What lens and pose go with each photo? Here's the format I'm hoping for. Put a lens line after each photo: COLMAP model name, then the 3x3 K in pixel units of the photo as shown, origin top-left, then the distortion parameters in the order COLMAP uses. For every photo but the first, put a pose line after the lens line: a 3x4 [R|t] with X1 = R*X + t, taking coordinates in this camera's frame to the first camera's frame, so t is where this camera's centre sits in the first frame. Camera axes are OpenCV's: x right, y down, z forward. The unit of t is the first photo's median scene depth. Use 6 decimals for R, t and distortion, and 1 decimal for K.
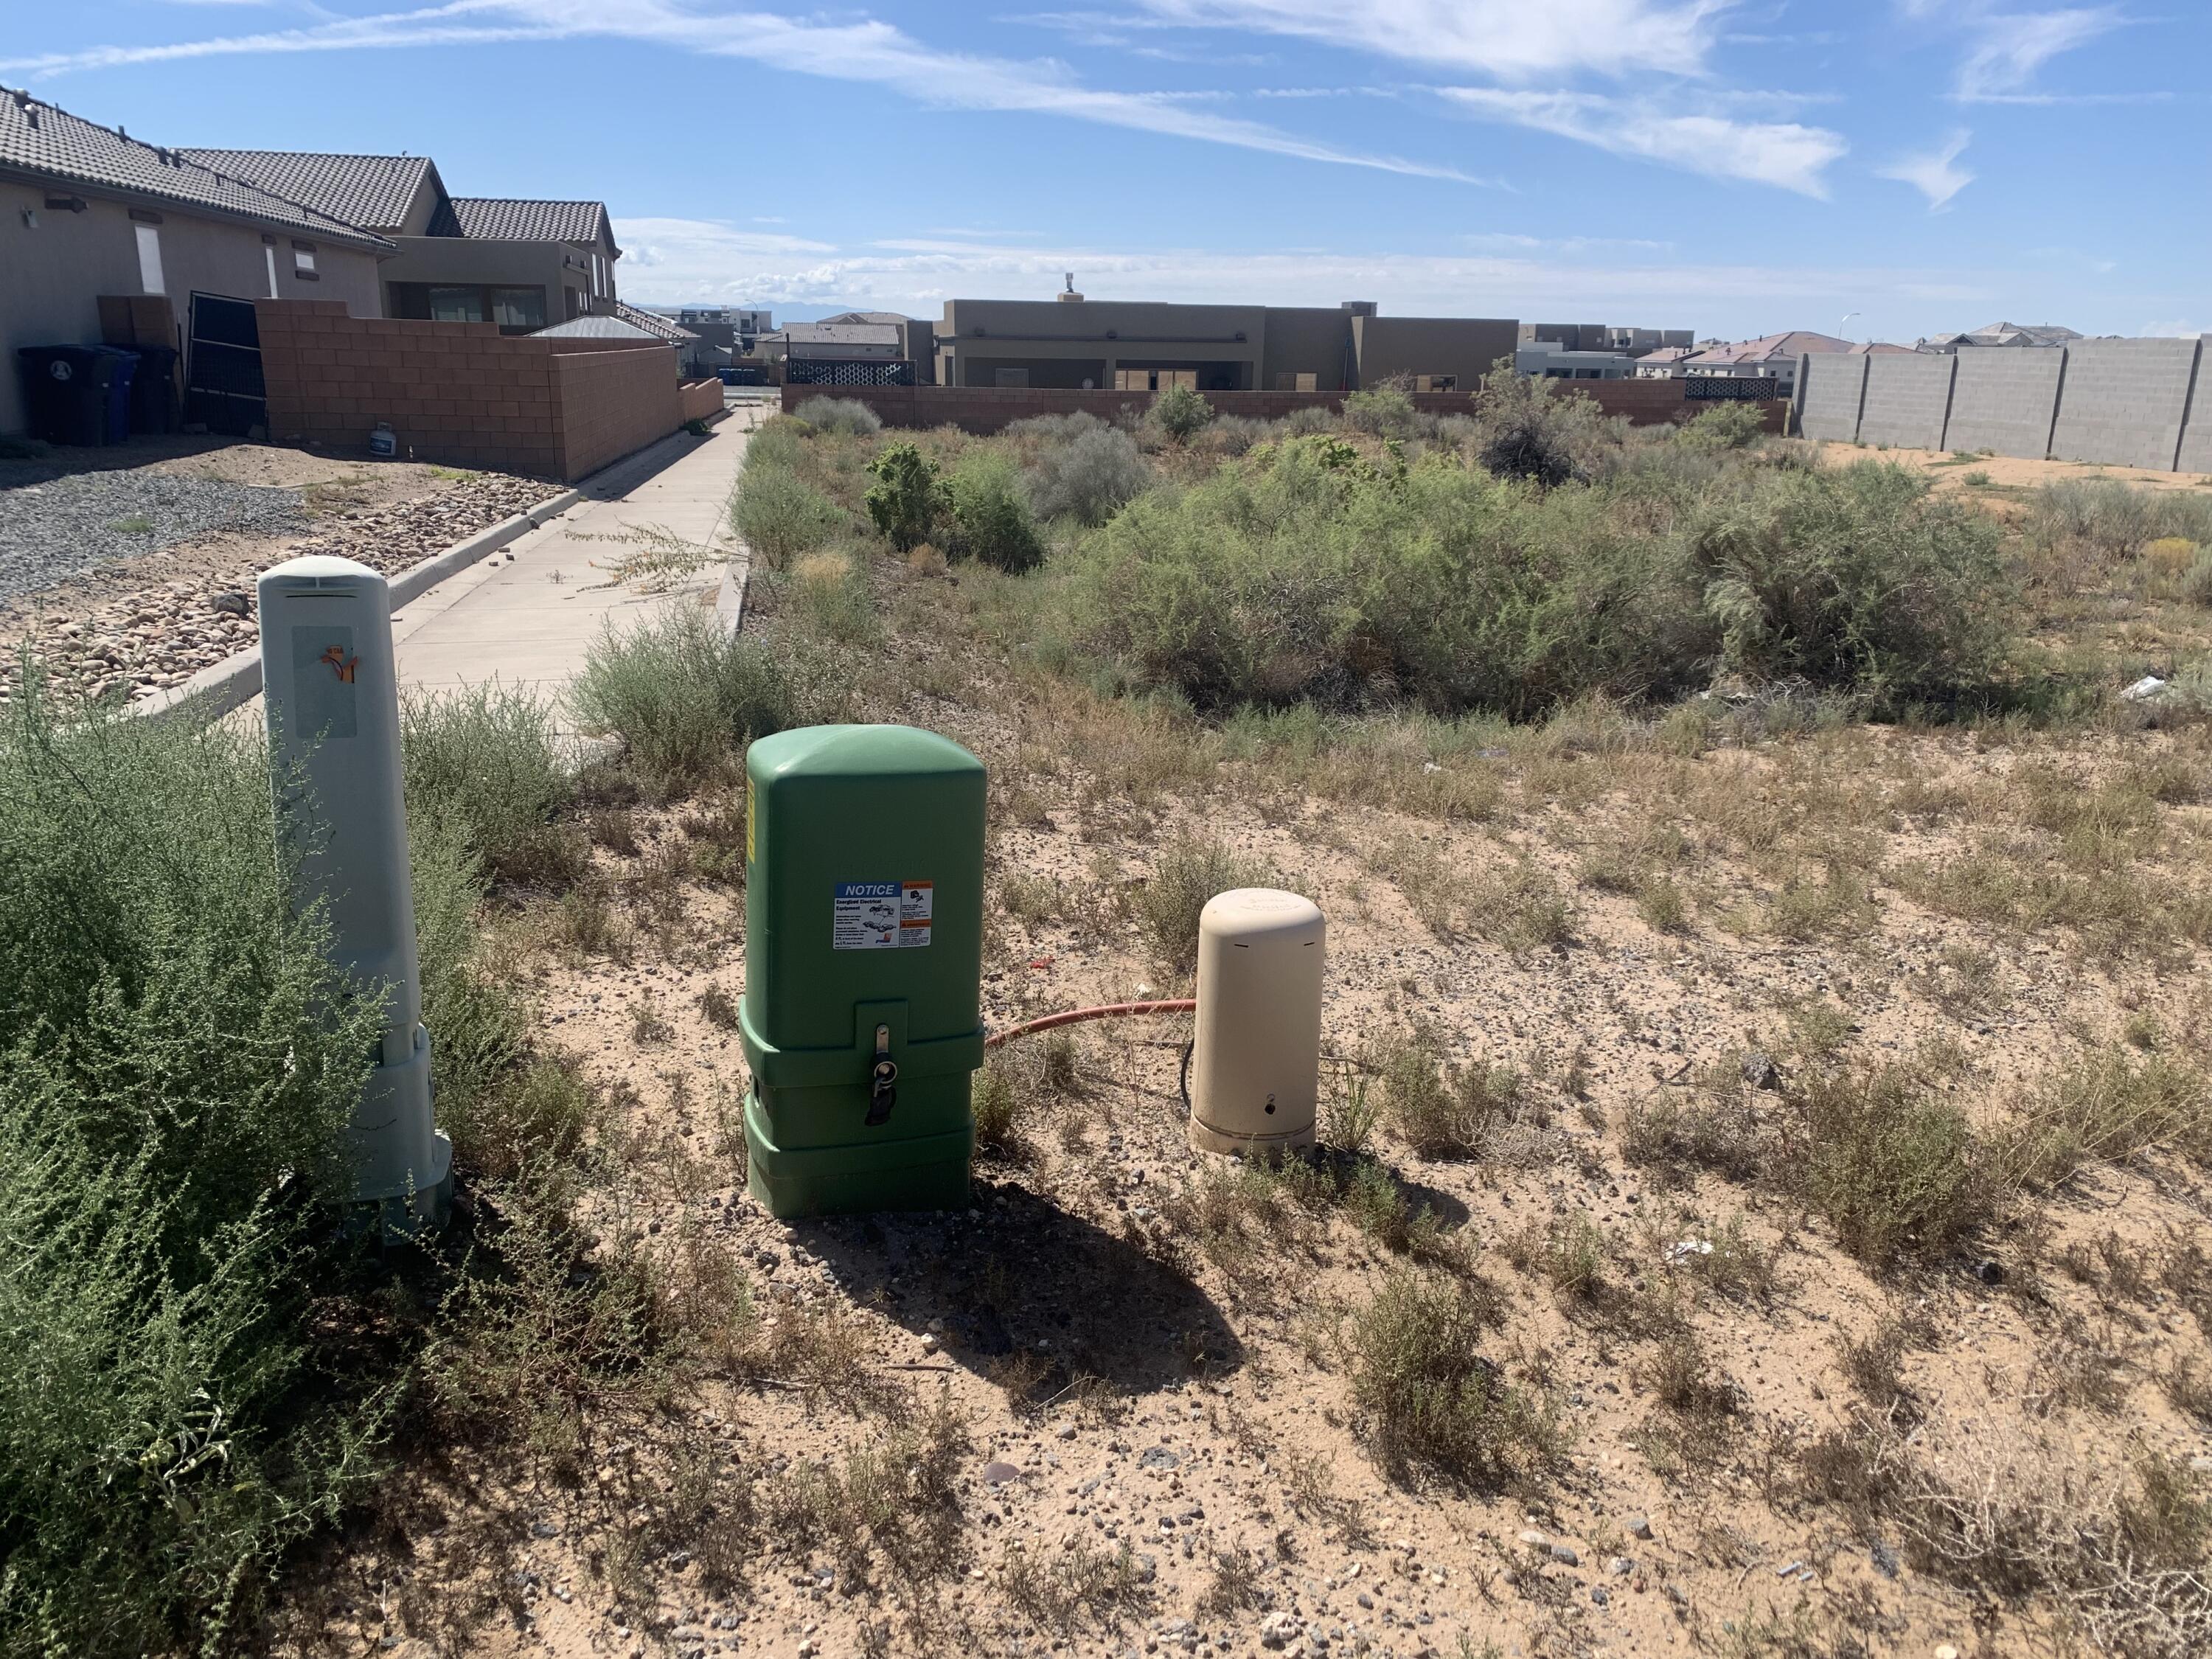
lens RADIAL K [[1646.7, 0, 1106.0], [0, 1646.7, 829.5], [0, 0, 1]] dist [-0.003045, 0.003804]
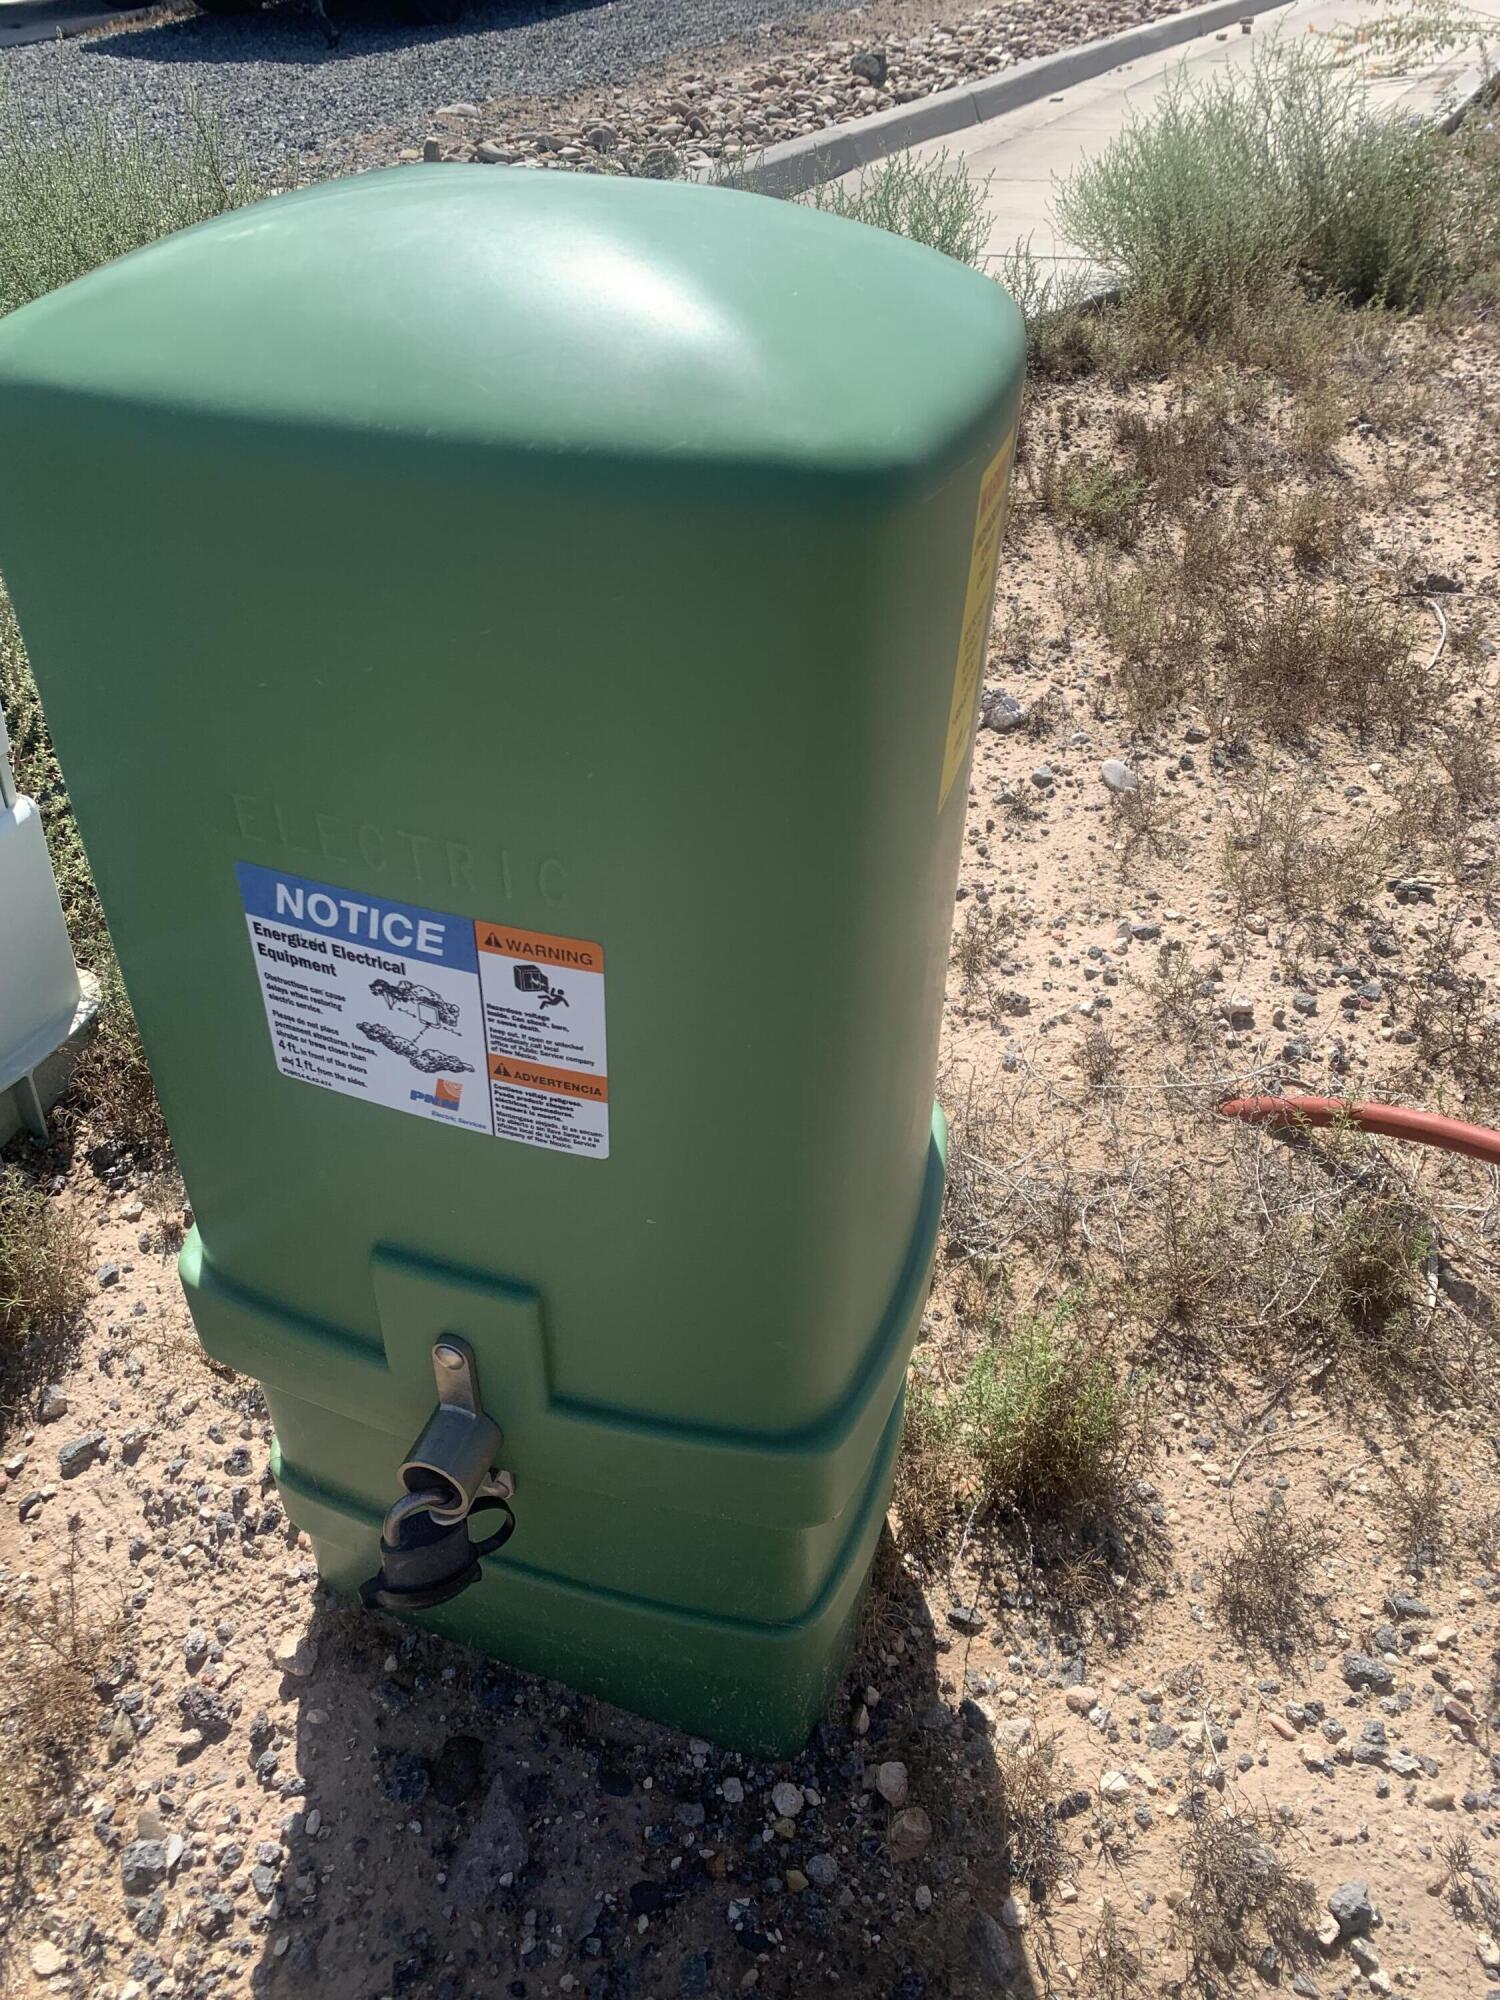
lens RADIAL K [[1542.2, 0, 750.0], [0, 1542.2, 1000.0], [0, 0, 1]] dist [0.003658, -0.003711]
pose [[0.789171, 0.337532, -0.513109, 0.005979], [-0.123028, 0.905392, 0.406362, -0.012697], [0.601725, -0.257562, 0.756035, 0.205325]]
